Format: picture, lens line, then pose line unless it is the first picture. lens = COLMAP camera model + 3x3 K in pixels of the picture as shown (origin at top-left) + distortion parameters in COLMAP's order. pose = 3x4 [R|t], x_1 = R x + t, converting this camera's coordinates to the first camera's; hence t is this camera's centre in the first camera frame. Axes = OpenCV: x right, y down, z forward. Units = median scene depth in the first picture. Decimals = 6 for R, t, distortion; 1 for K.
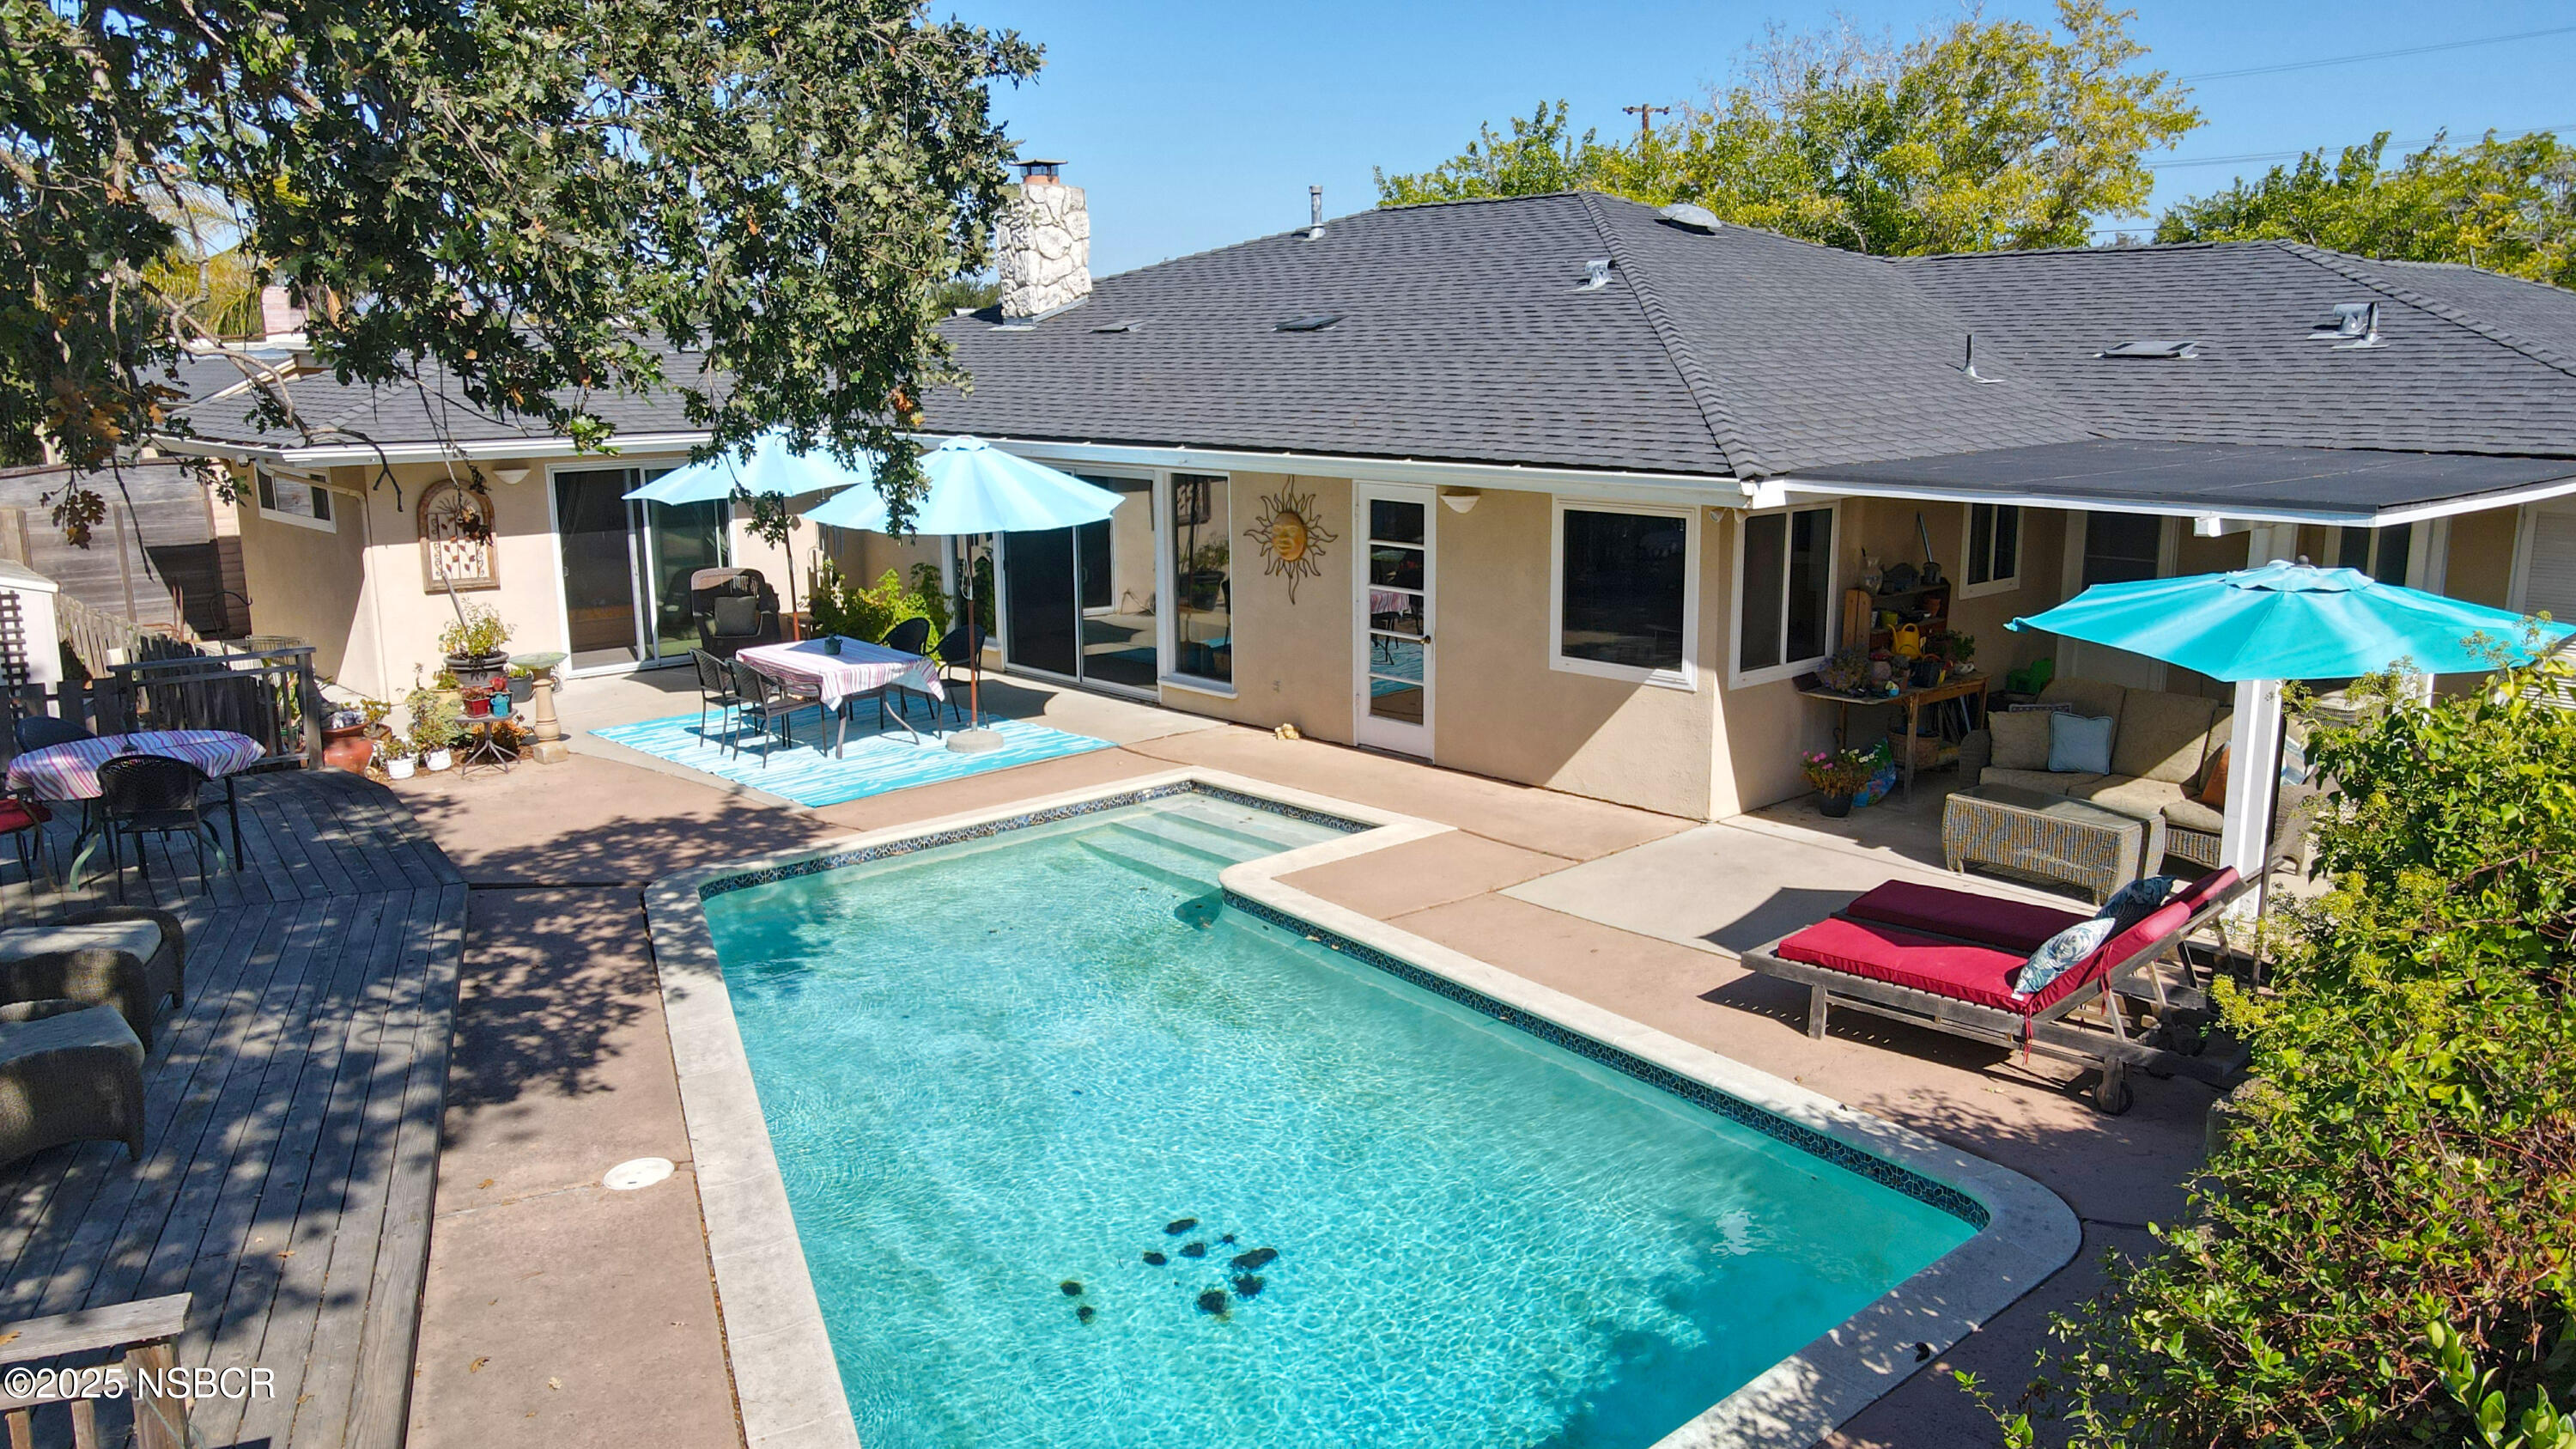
lens RADIAL K [[1921.2, 0, 1288.0], [0, 1921.2, 724.5], [0, 0, 1]] dist [-0.005638, 0.053290]
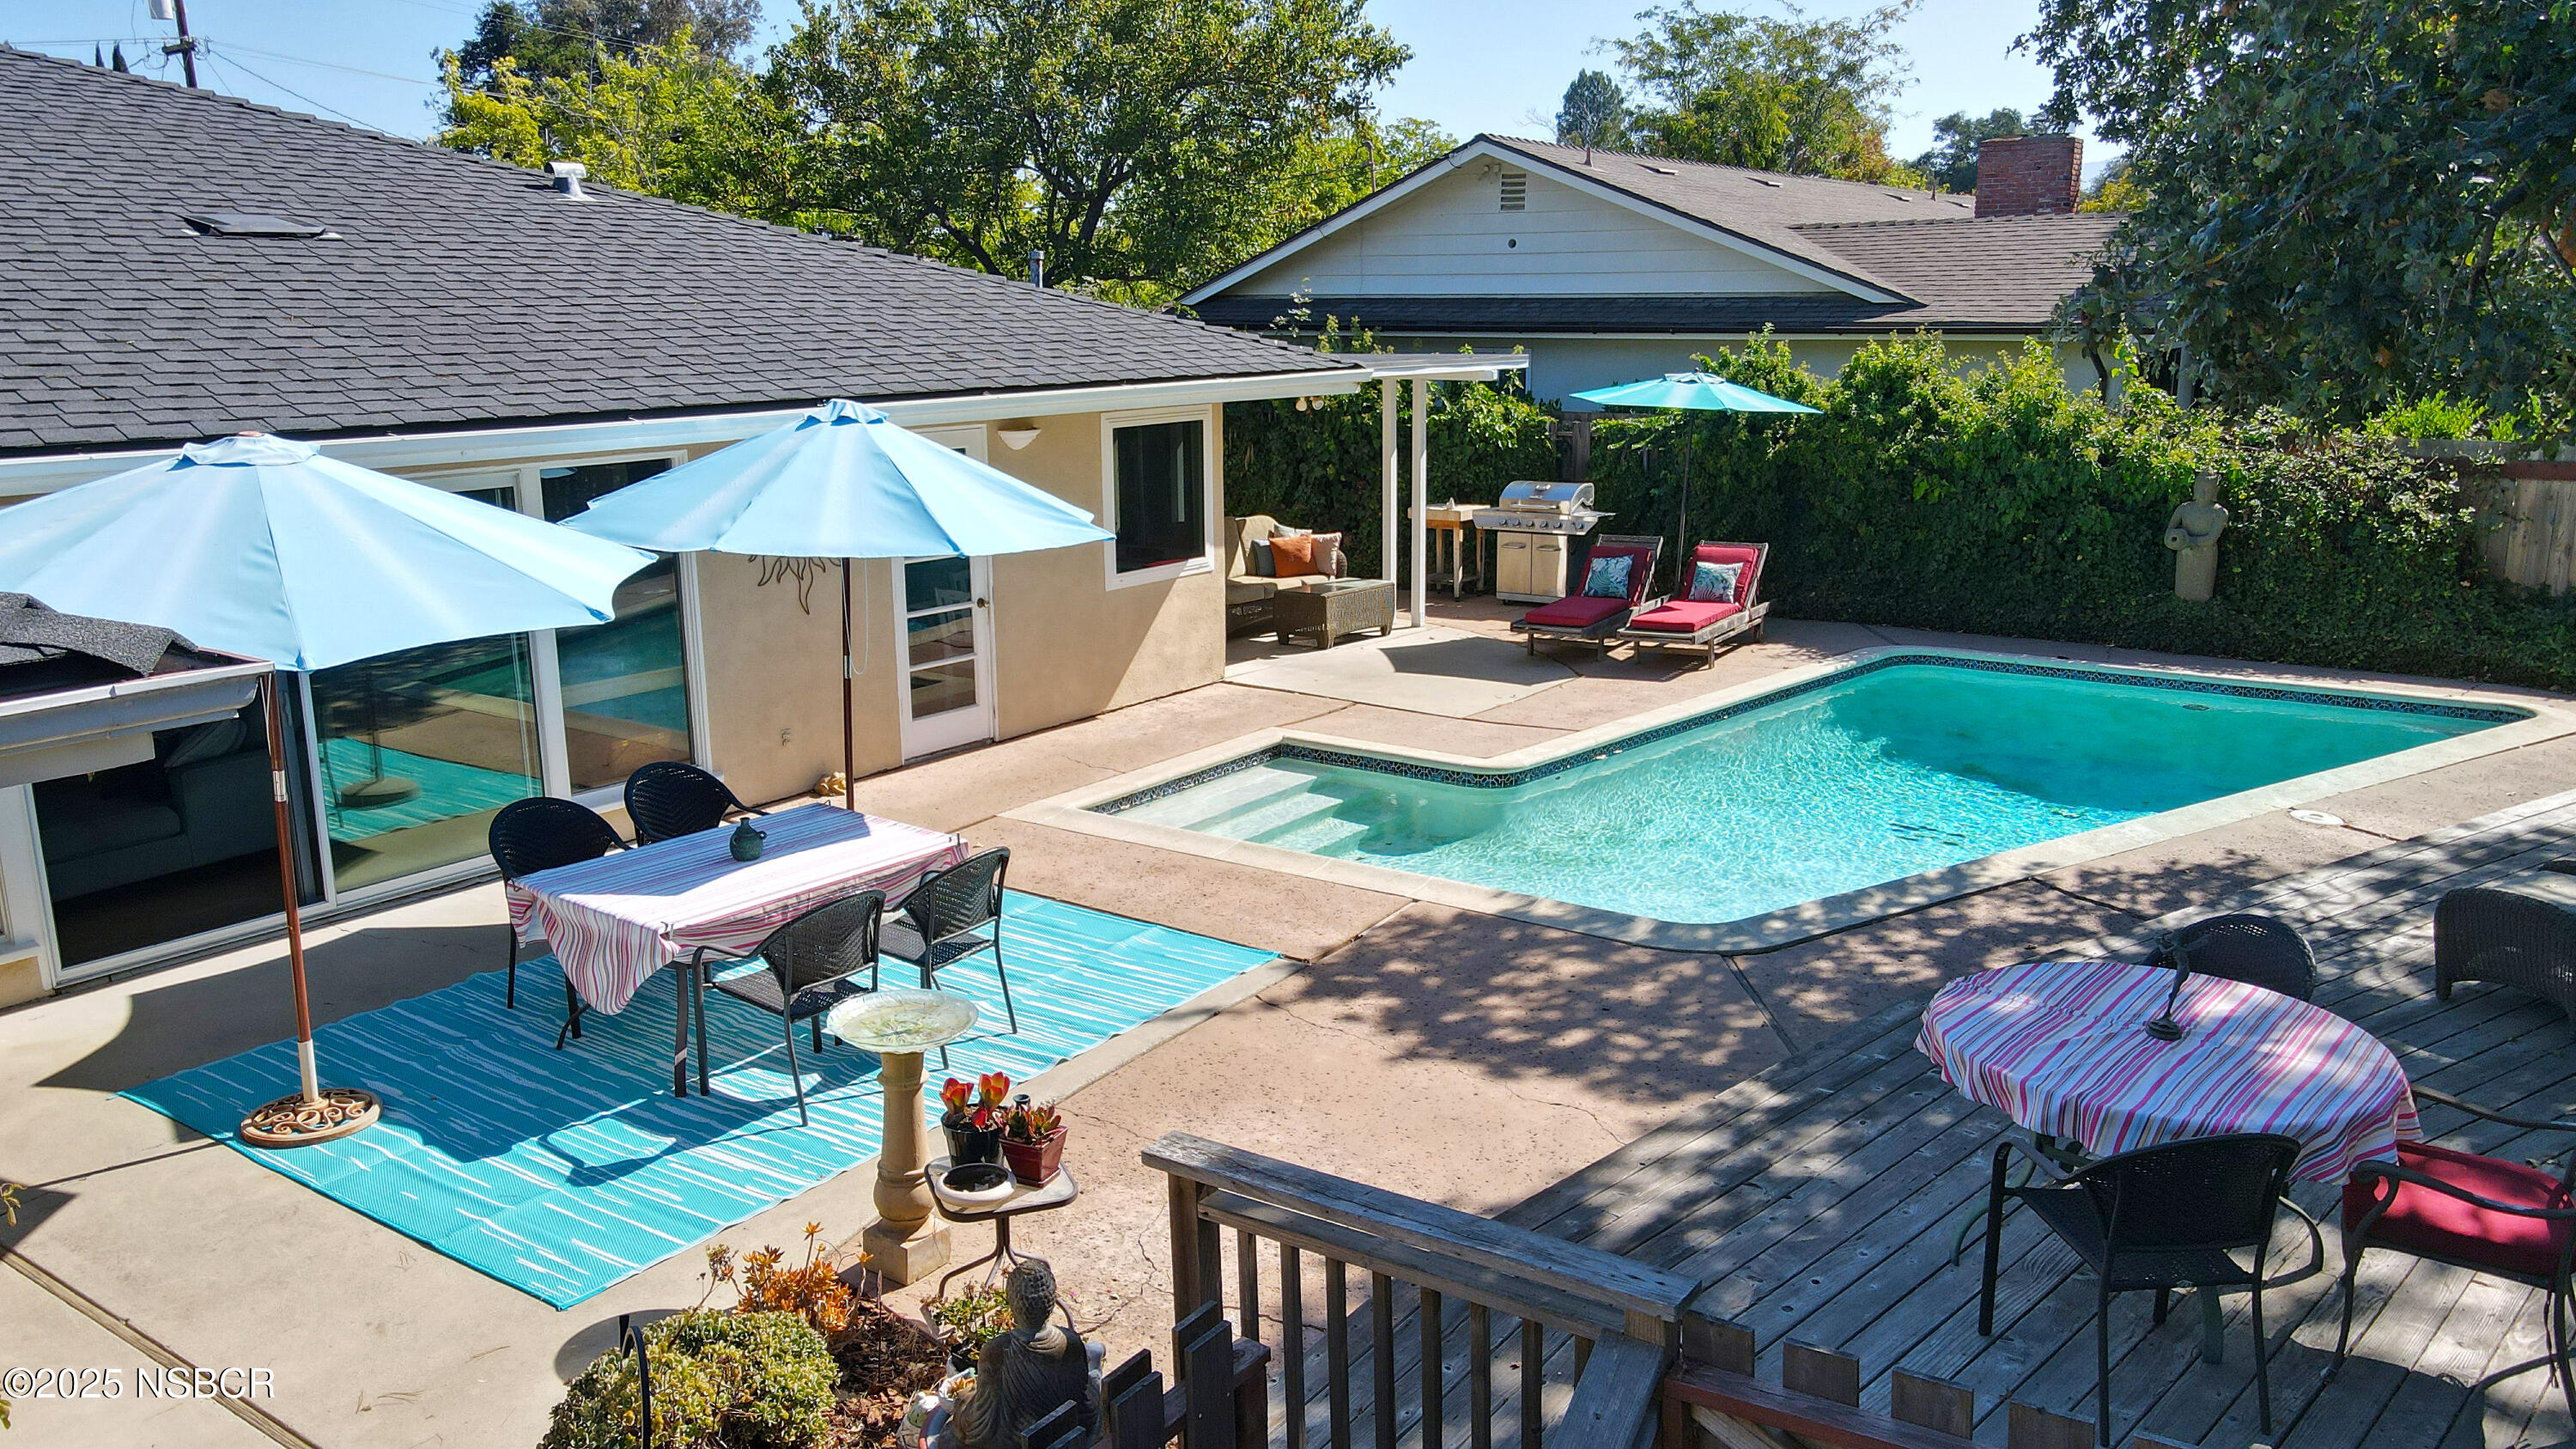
lens RADIAL K [[1921.2, 0, 1288.0], [0, 1921.2, 724.5], [0, 0, 1]] dist [-0.005638, 0.053290]
pose [[-0.208870, -0.204791, 0.956260, -0.928998], [0.203568, 0.947304, 0.247337, -0.207474], [-0.956521, 0.246325, -0.156175, 1.175597]]
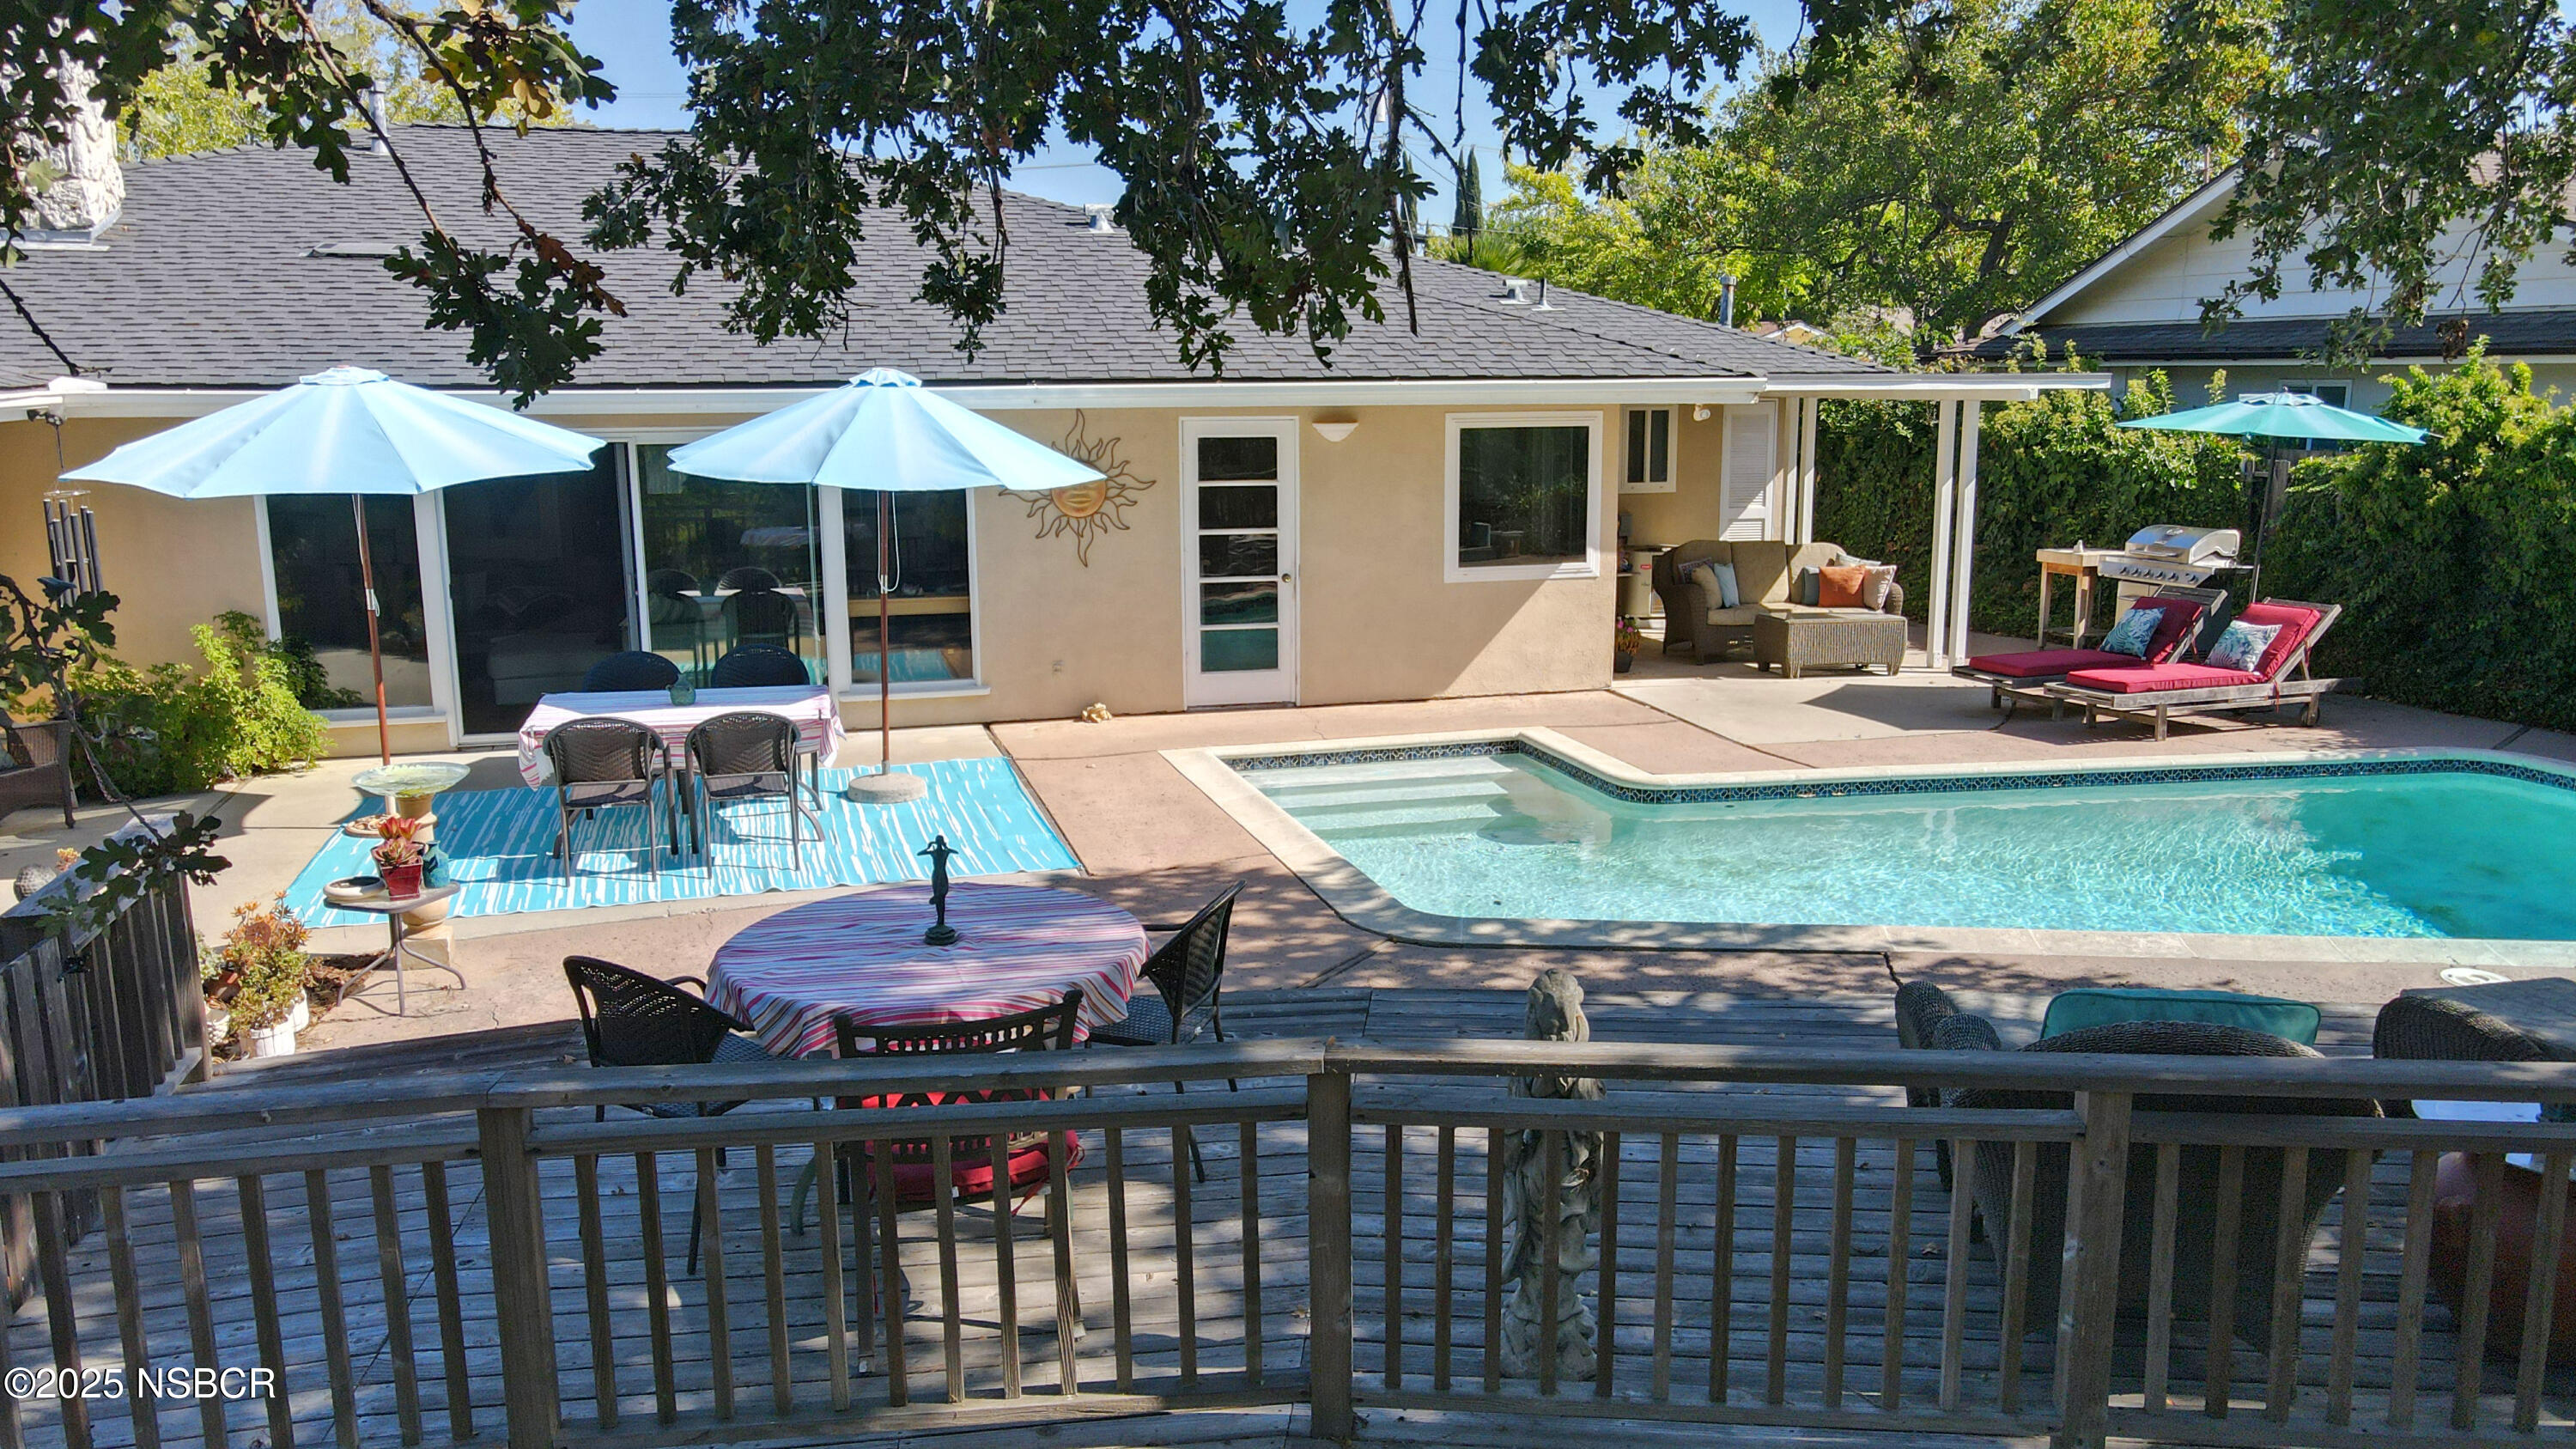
lens RADIAL K [[1921.2, 0, 1288.0], [0, 1921.2, 724.5], [0, 0, 1]] dist [-0.005638, 0.053290]
pose [[0.454101, -0.157024, 0.877004, -0.910131], [0.179714, 0.980257, 0.082457, -0.059201], [-0.872637, 0.120166, 0.473356, 0.635734]]
